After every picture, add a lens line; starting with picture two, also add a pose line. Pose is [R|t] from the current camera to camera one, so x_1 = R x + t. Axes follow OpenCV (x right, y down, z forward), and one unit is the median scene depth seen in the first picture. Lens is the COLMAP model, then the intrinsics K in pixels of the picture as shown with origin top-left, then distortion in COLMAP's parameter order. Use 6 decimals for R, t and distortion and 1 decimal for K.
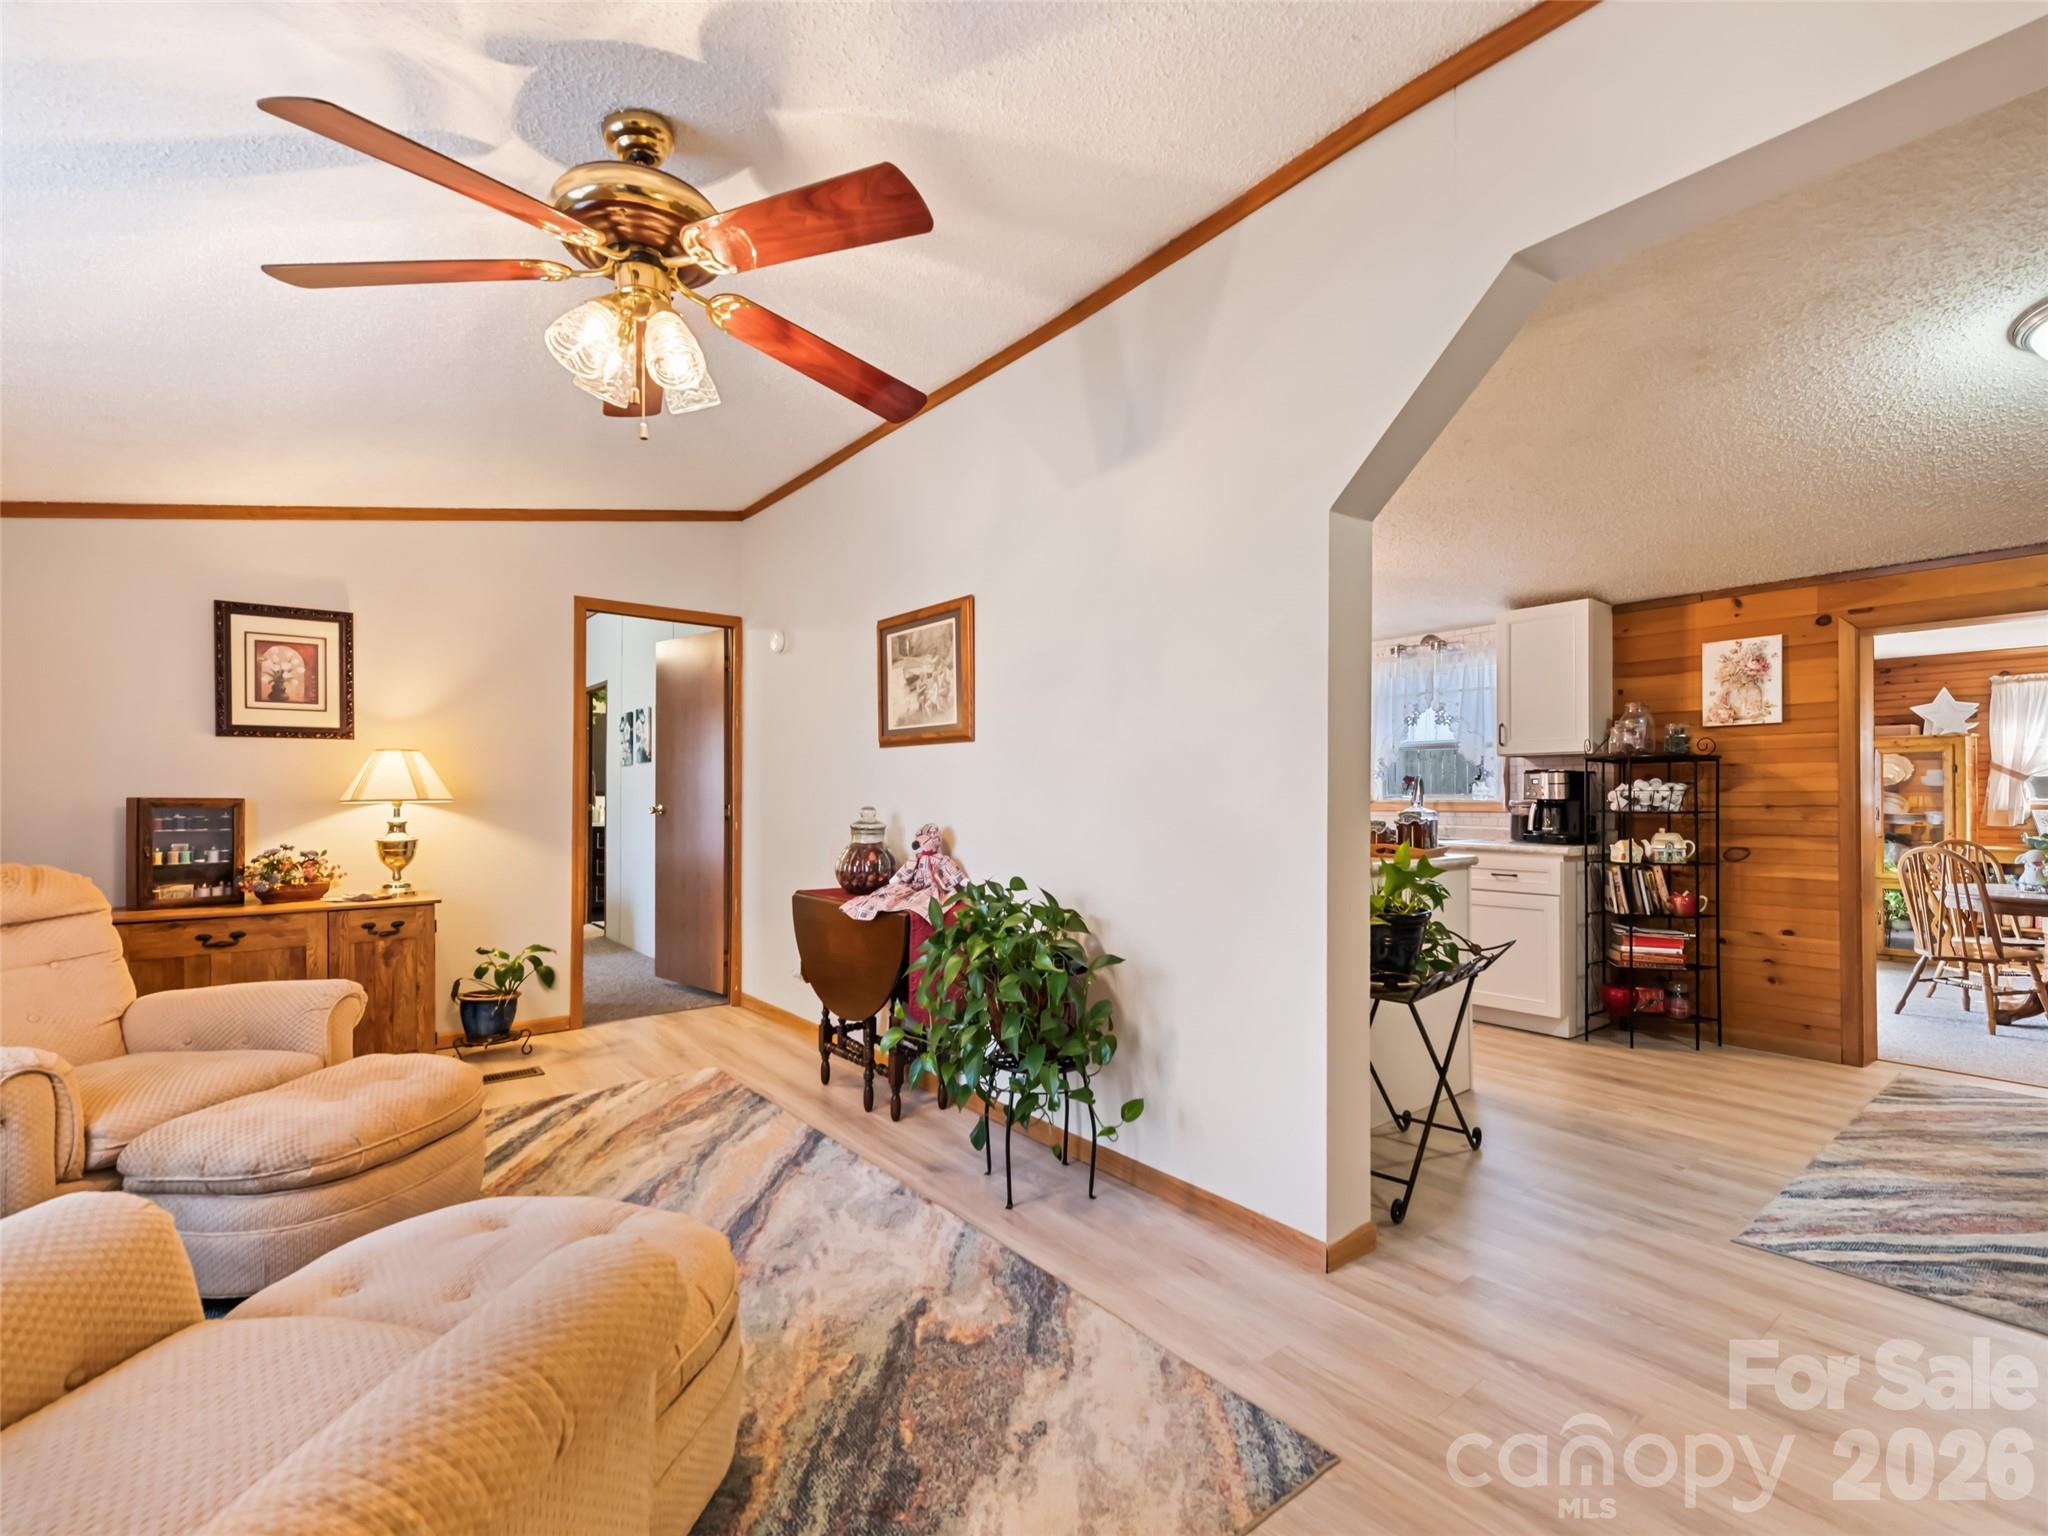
lens RADIAL K [[937.7, 0, 1022.6], [0, 937.7, 791.1], [0, 0, 1]] dist [0.004993, 0.000205]
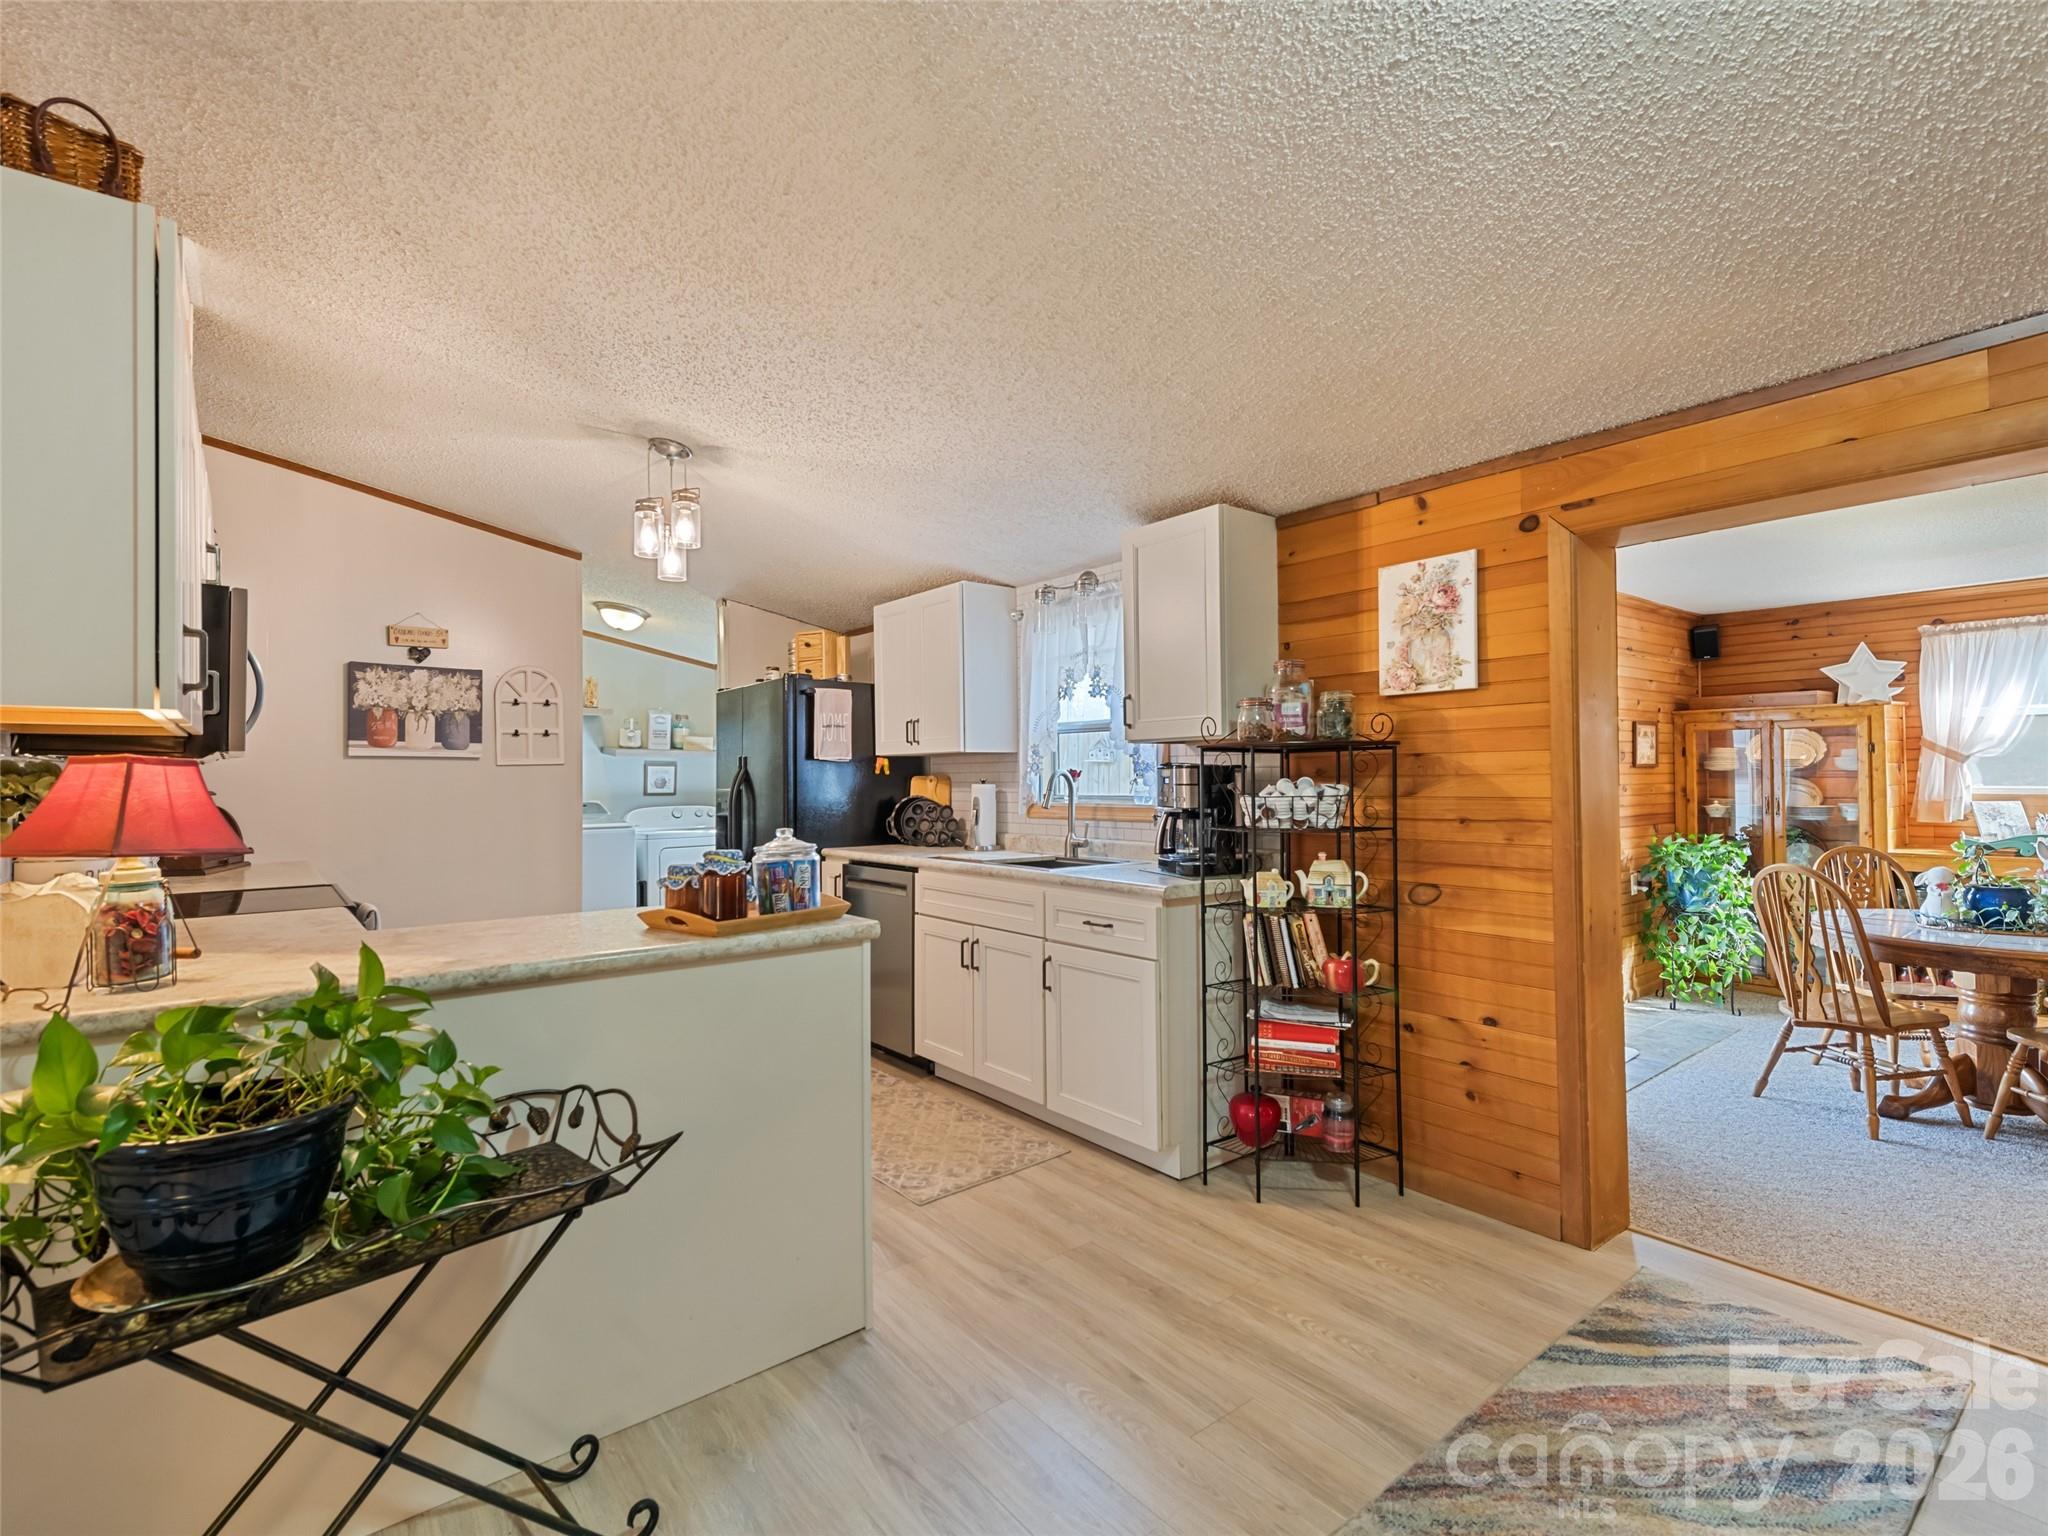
lens RADIAL K [[967.5, 0, 1024.0], [0, 967.5, 768.0], [0, 0, 1]] dist [0.016913, -0.000634]
pose [[0.999933, -0.011319, 0.002363, 0.482328], [0.011328, 0.999929, -0.003811, -0.019509], [-0.002320, 0.003837, 0.999990, 0.335470]]
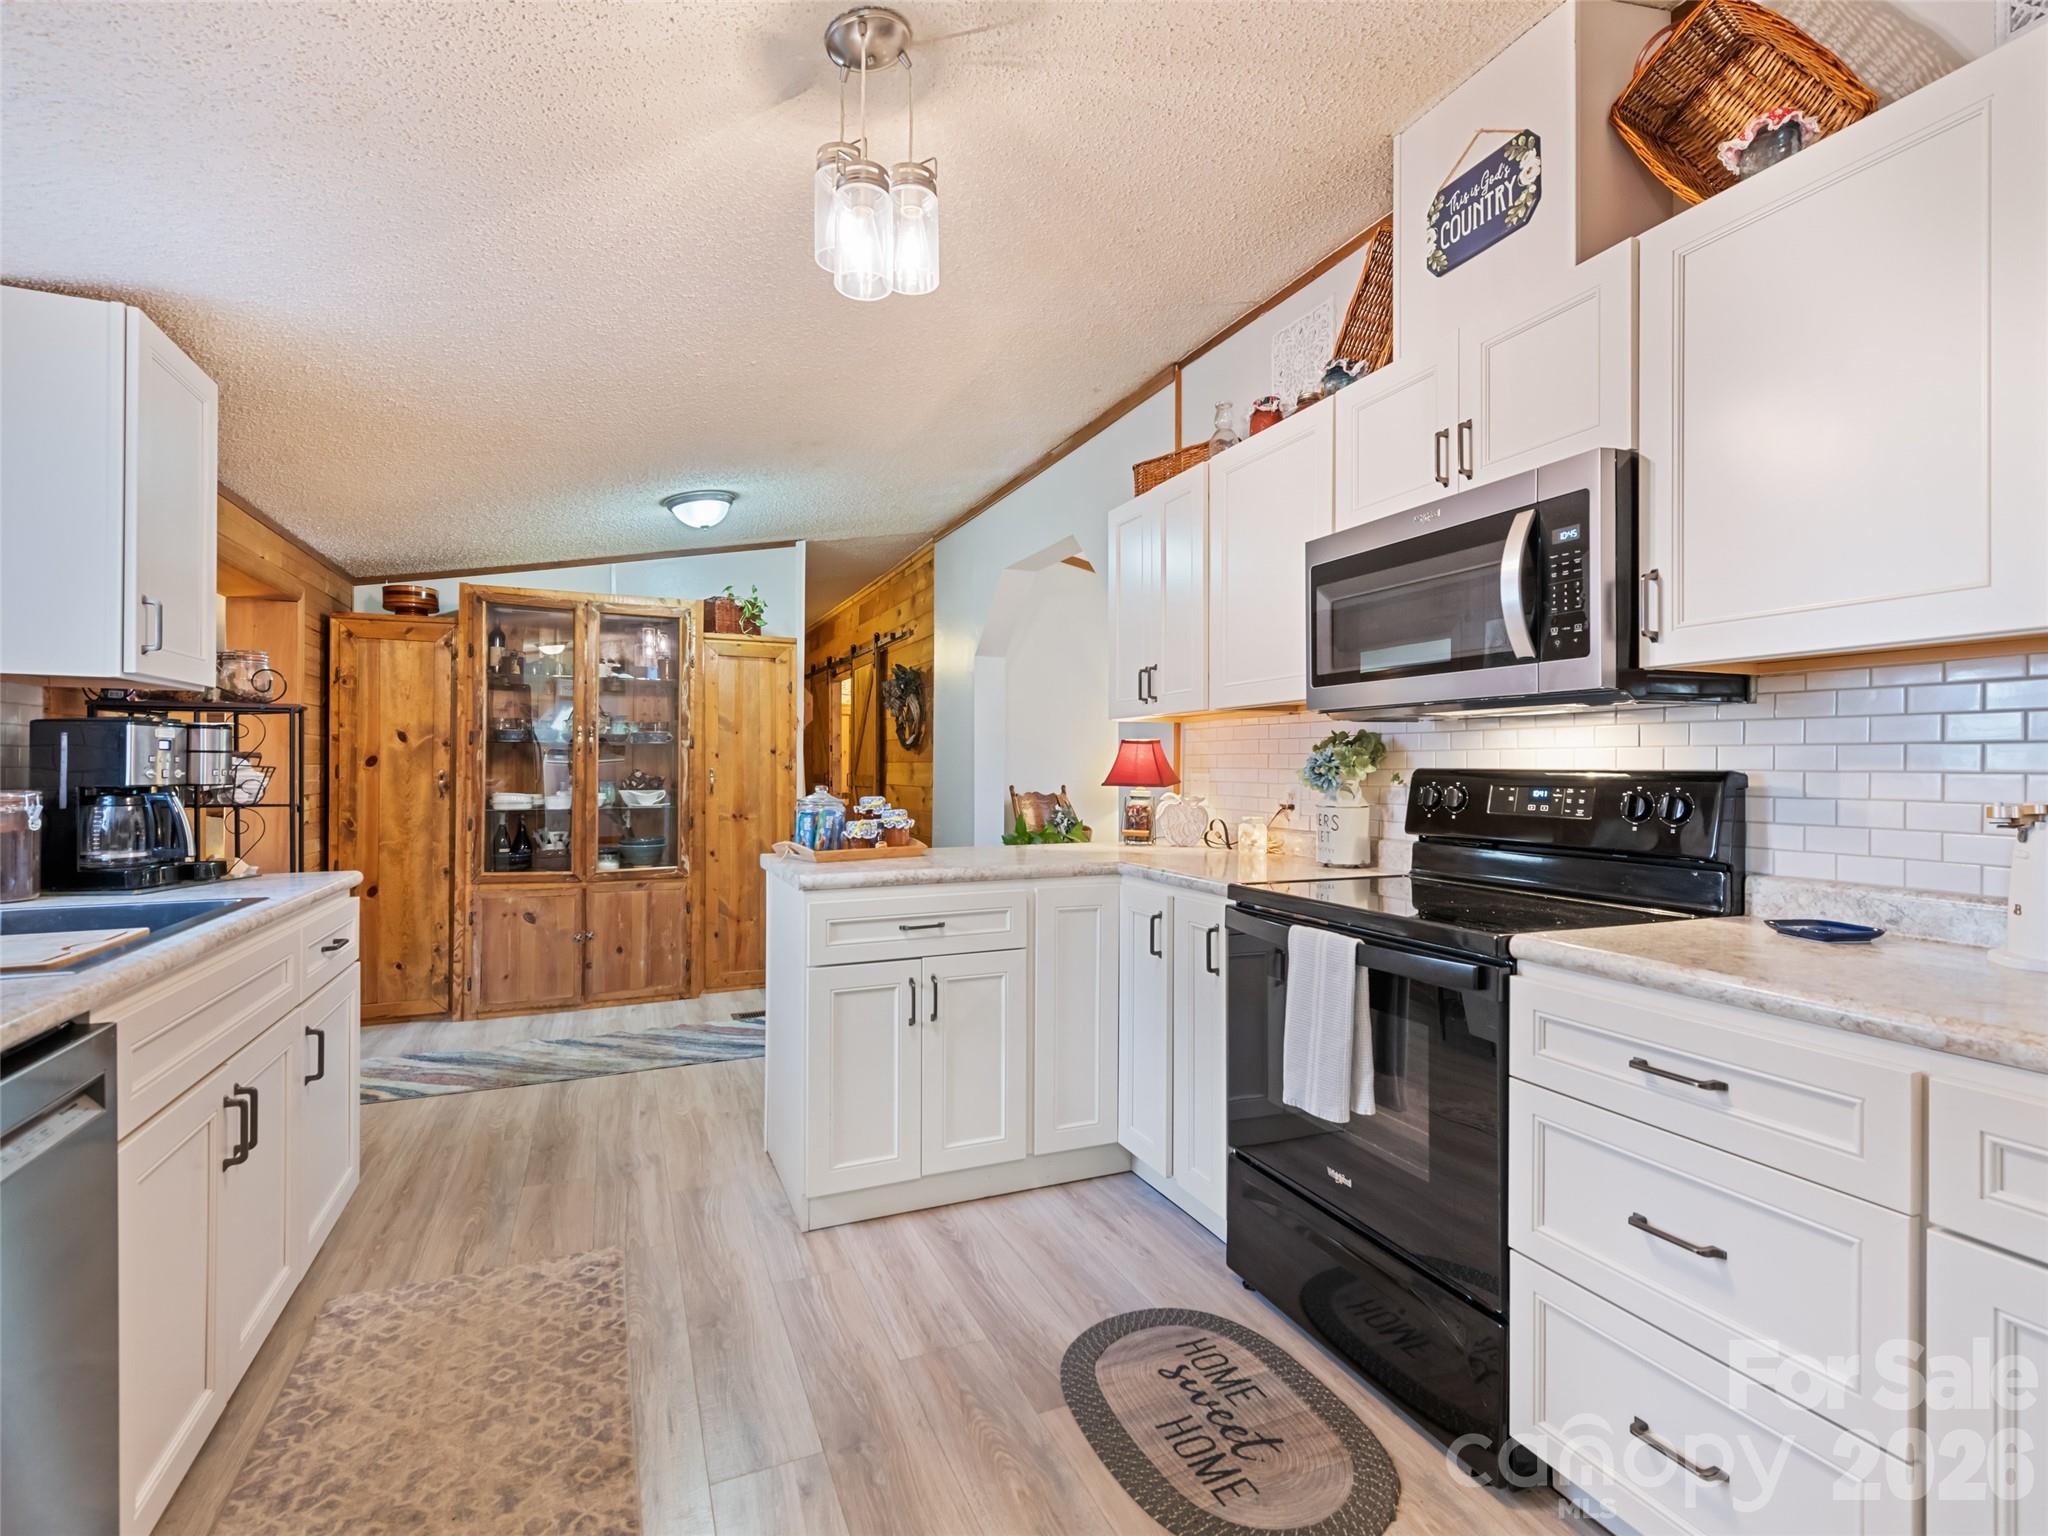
lens RADIAL K [[967.5, 0, 1024.0], [0, 967.5, 768.0], [0, 0, 1]] dist [0.016913, -0.000634]
pose [[-0.964017, -0.006439, 0.265764, 0.046350], [-0.008194, 0.999951, -0.005497, -0.000654], [-0.265716, -0.007477, -0.964022, 1.451196]]
